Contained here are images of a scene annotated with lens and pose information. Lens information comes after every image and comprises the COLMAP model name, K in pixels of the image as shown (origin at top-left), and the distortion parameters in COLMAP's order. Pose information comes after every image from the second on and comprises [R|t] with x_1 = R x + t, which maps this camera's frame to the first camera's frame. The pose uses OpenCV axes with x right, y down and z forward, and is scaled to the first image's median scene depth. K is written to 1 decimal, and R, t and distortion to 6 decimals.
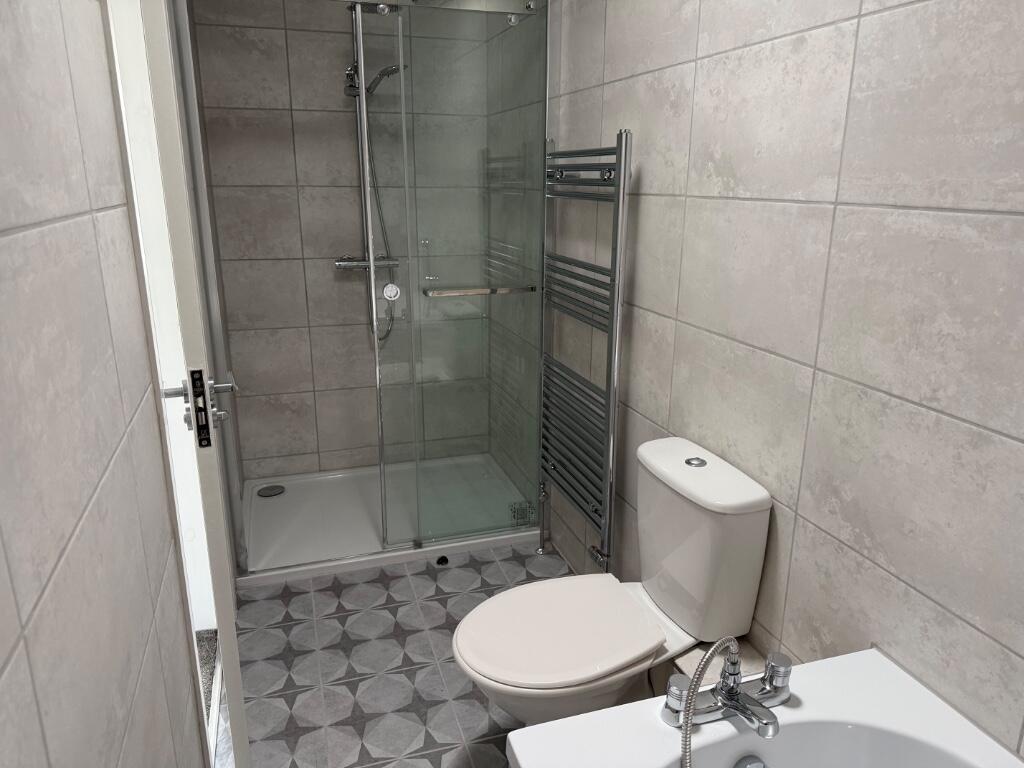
lens RADIAL K [[716.5, 0, 512.2], [0, 716.5, 385.9], [0, 0, 1]] dist [0.002495, -0.028789]
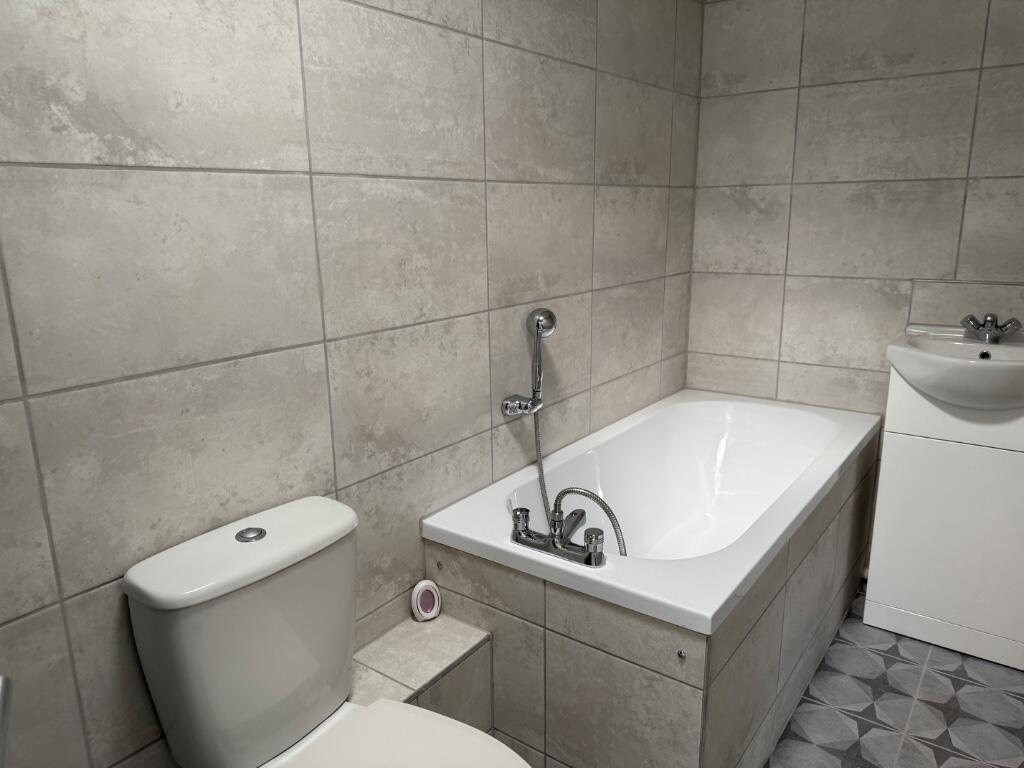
lens RADIAL K [[716.5, 0, 515.6], [0, 716.5, 387.5], [0, 0, 1]] dist [0.002495, -0.028789]
pose [[-0.579547, -0.199838, 0.790057, -0.564394], [0.231470, 0.889174, 0.394704, -0.319225], [-0.781375, 0.411624, -0.469061, 1.374092]]
